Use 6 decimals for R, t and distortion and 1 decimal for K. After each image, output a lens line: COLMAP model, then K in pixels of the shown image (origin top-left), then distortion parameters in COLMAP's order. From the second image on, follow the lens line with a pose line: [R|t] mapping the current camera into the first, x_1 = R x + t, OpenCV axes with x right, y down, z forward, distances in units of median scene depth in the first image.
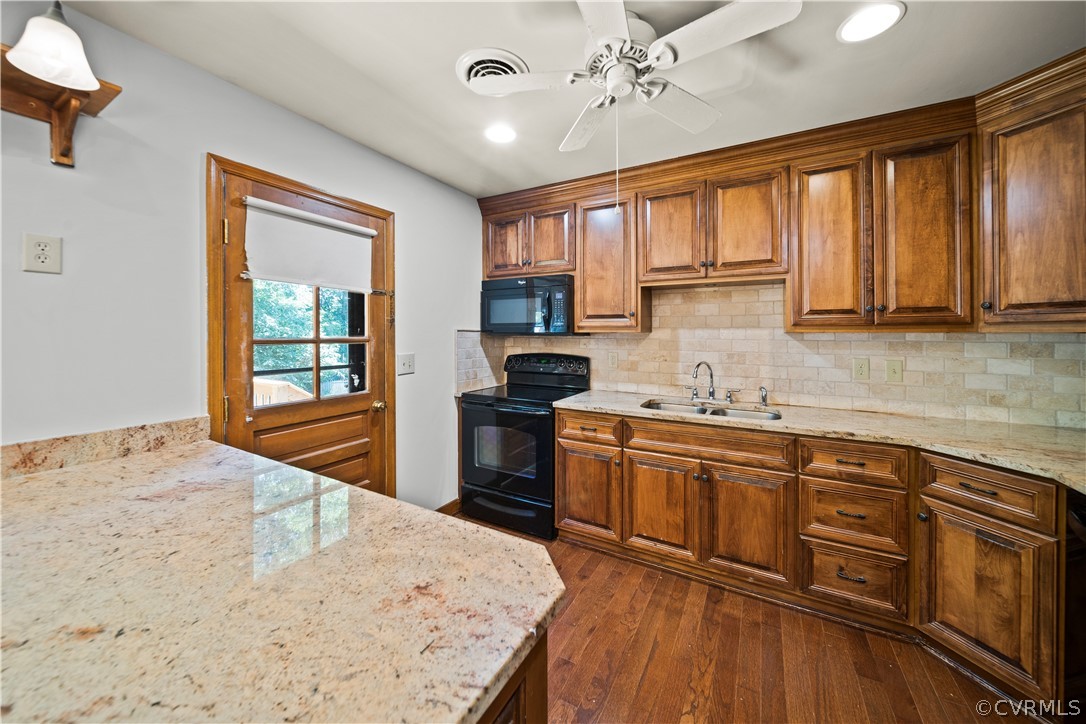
lens RADIAL K [[391.1, 0, 542.6], [0, 391.1, 331.1], [0, 0, 1]] dist [-0.000057, -0.000369]
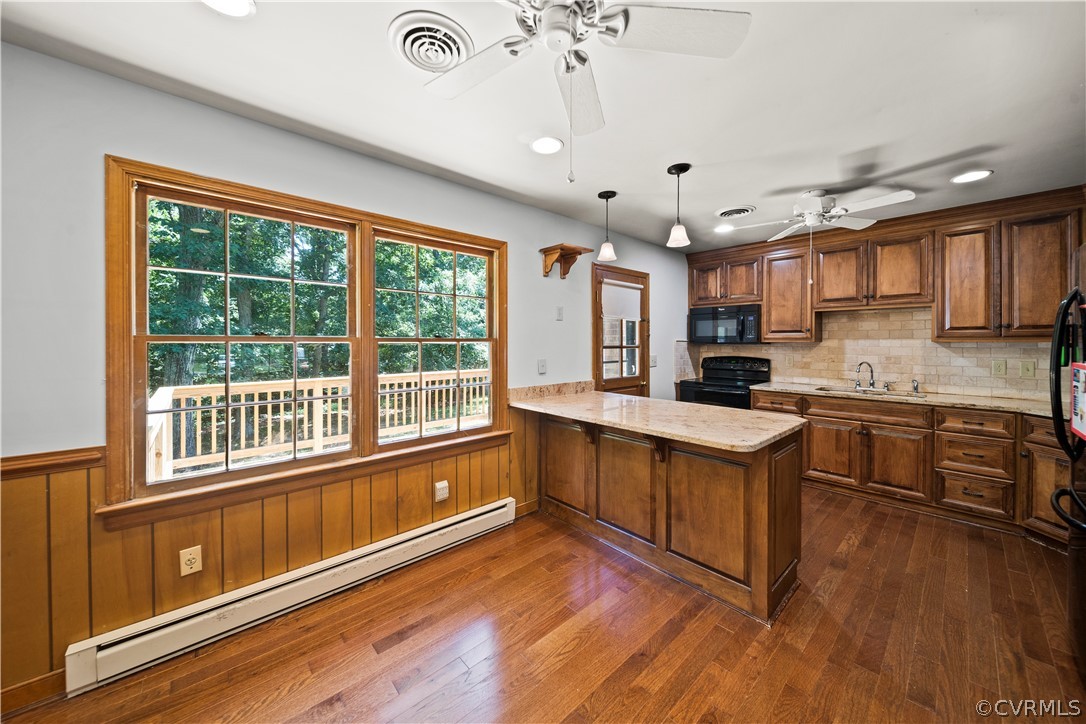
lens RADIAL K [[383.6, 0, 541.1], [0, 383.6, 344.6], [0, 0, 1]] dist [-0.000463, -0.001424]
pose [[0.947419, -0.000039, -0.319994, -0.314943], [0.004106, 0.999919, 0.012035, -0.010440], [0.319968, -0.012717, 0.947343, -0.843496]]
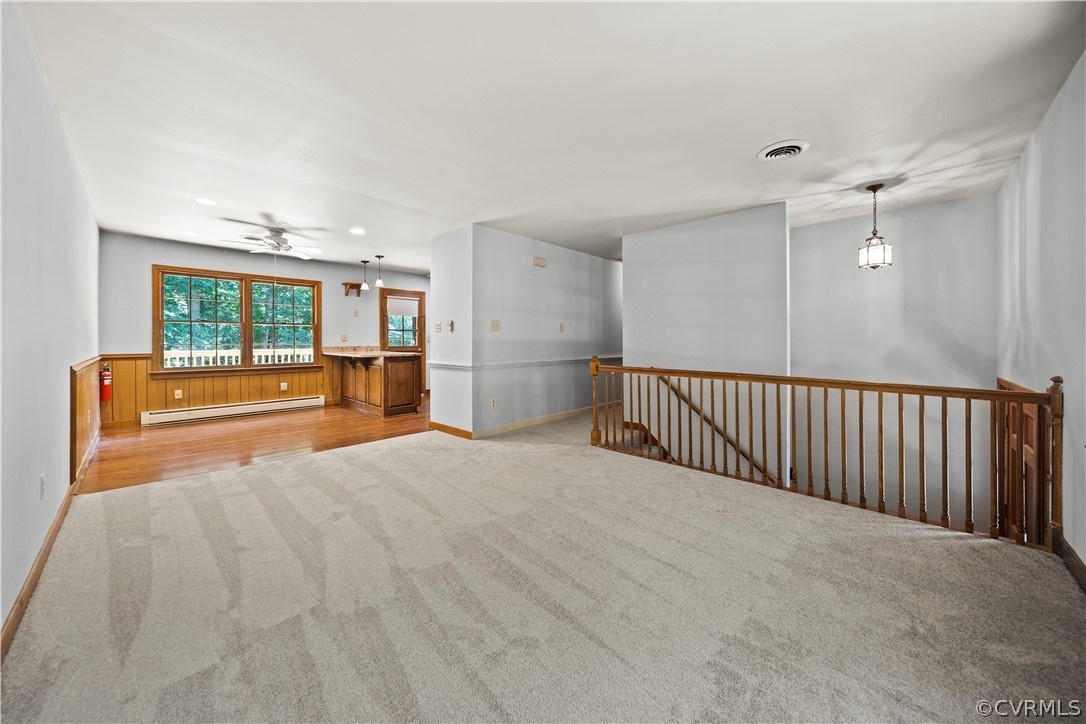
lens RADIAL K [[385.1, 0, 542.6], [0, 385.1, 342.1], [0, 0, 1]] dist [0.000884, -0.002053]
pose [[0.969659, 0.000789, -0.244461, 1.484406], [0.002404, 0.999916, 0.012760, 0.085176], [0.244450, -0.012961, 0.969575, -2.063363]]
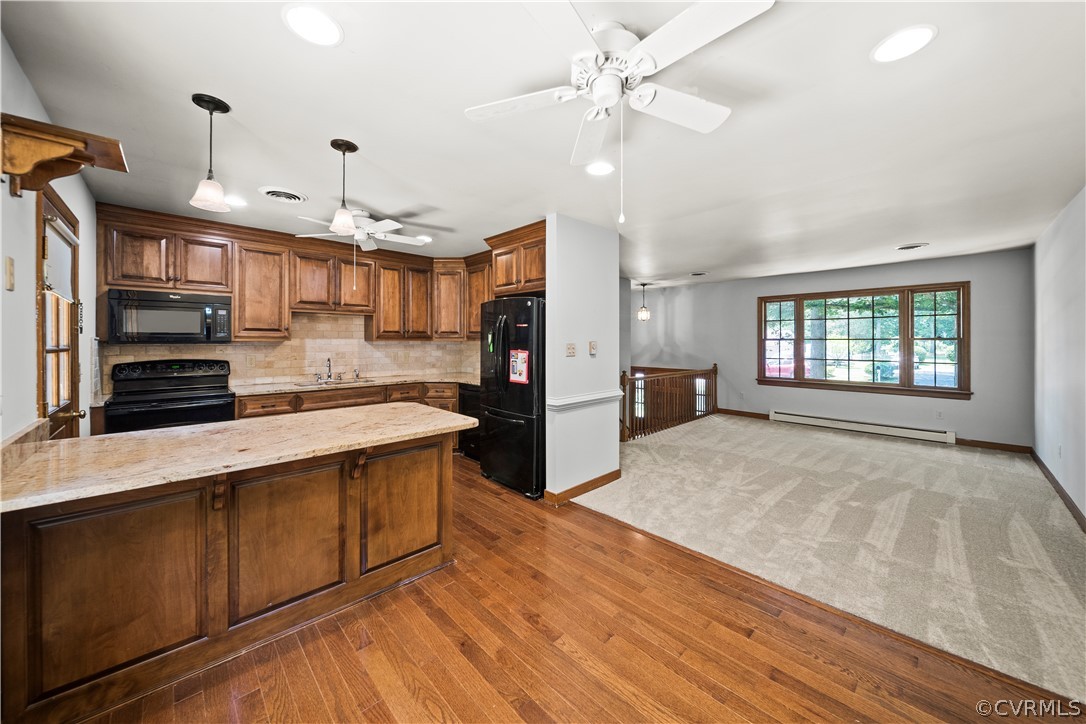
lens RADIAL K [[386.4, 0, 542.1], [0, 386.4, 341.7], [0, 0, 1]] dist [0.001562, -0.001730]
pose [[0.293279, -0.003578, 0.956020, -1.060411], [-0.006395, 0.999963, 0.005704, -0.010171], [-0.956006, -0.007787, 0.293245, -0.456381]]
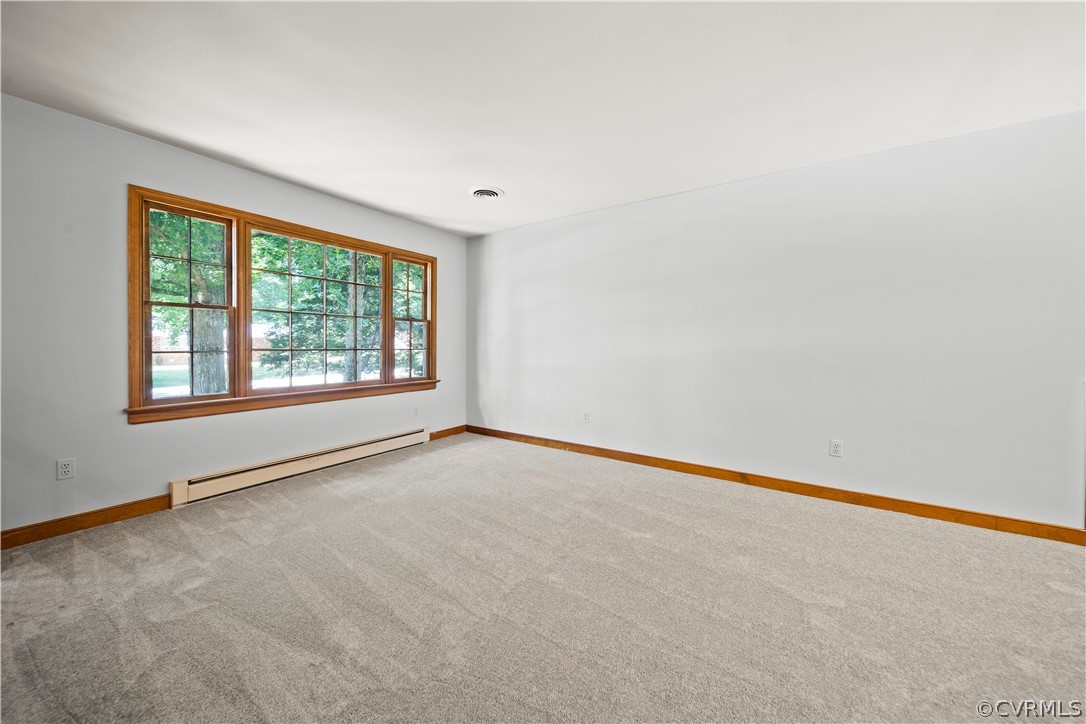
lens RADIAL K [[385.6, 0, 537.6], [0, 385.6, 350.6], [0, 0, 1]] dist [-0.001013, -0.000151]
pose [[-0.996308, -0.010497, 0.085209, 1.031717], [-0.009859, 0.999920, 0.007907, 0.098146], [-0.085285, 0.007038, -0.996332, -0.194874]]
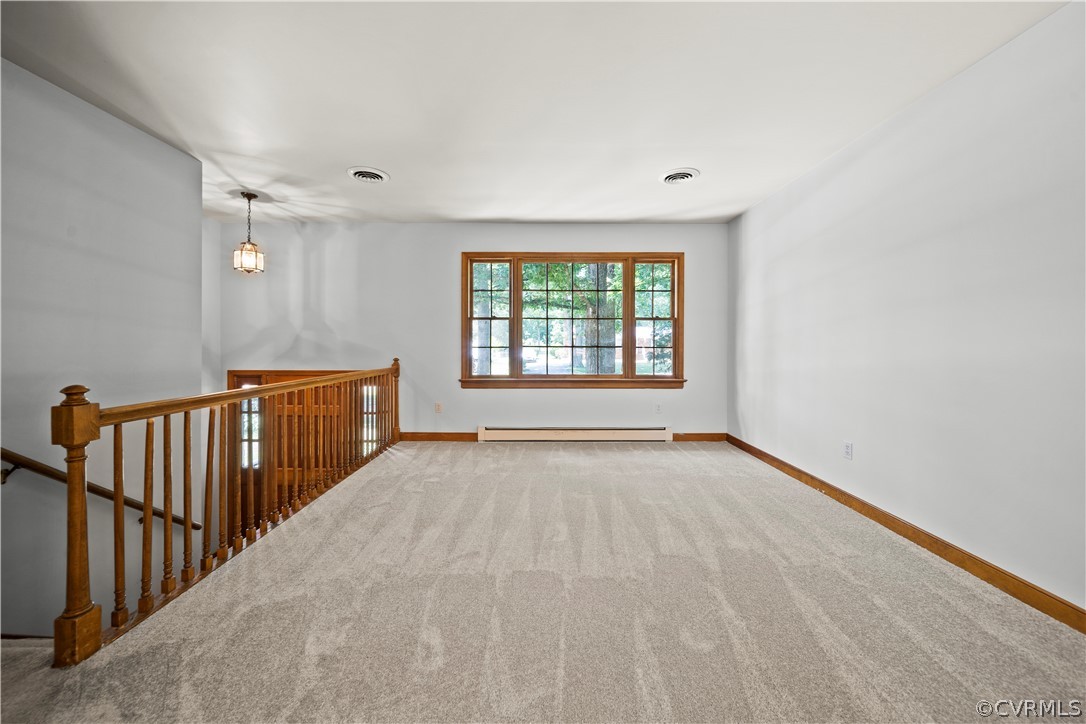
lens RADIAL K [[383.6, 0, 541.1], [0, 383.6, 344.6], [0, 0, 1]] dist [-0.000463, -0.001424]
pose [[-0.496543, -0.009051, 0.867965, 0.424613], [-0.010717, 0.999933, 0.004296, 0.097496], [-0.867946, -0.007169, -0.496607, -0.570968]]
